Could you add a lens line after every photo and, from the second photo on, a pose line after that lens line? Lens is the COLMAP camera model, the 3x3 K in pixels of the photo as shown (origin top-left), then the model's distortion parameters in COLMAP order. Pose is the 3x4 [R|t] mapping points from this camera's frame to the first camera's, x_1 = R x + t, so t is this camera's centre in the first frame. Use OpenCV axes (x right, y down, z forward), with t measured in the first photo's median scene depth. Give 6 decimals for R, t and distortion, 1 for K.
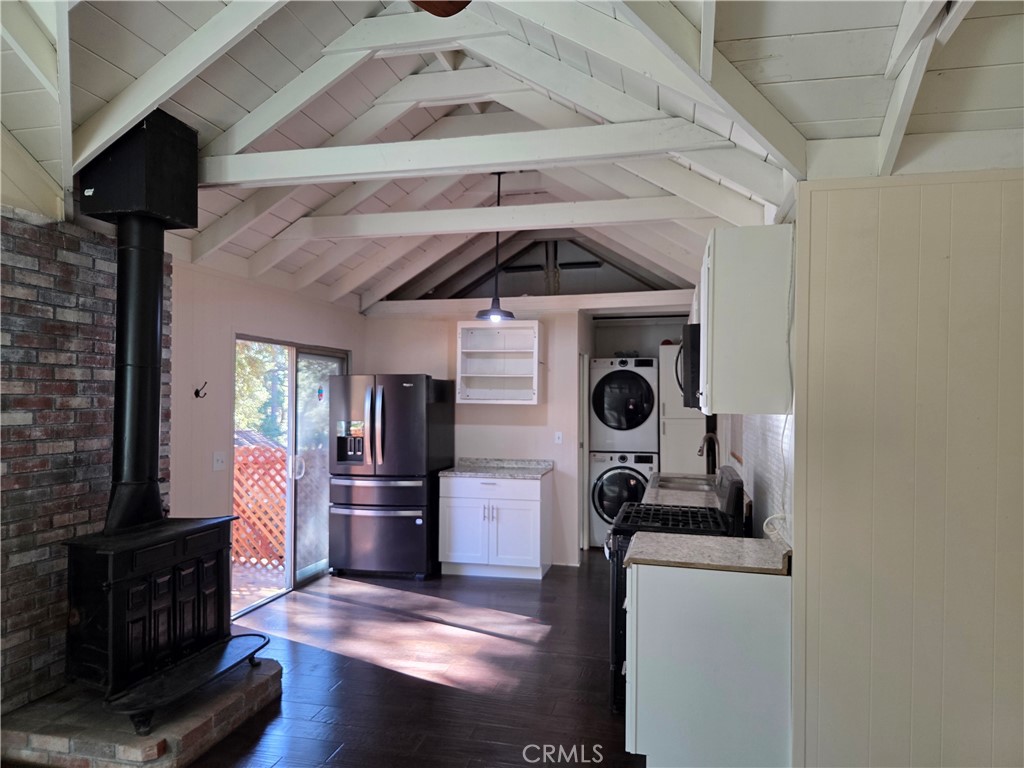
lens RADIAL K [[692.3, 0, 513.3], [0, 692.3, 389.7], [0, 0, 1]] dist [0.067004, -0.043190]
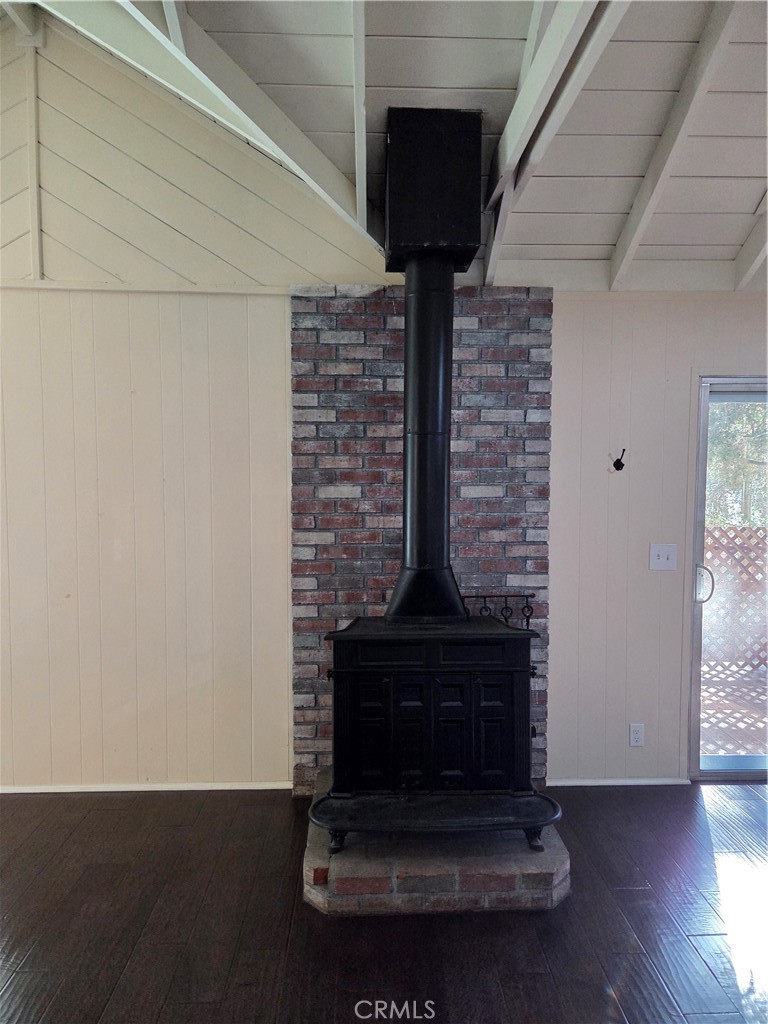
lens RADIAL K [[692.3, 0, 386.8], [0, 692.3, 510.5], [0, 0, 1]] dist [0.067004, -0.043190]
pose [[0.267472, 0.058176, -0.961808, 0.292469], [0.014864, 0.997808, 0.064488, 0.003461], [0.963451, -0.031545, 0.266021, 0.769052]]
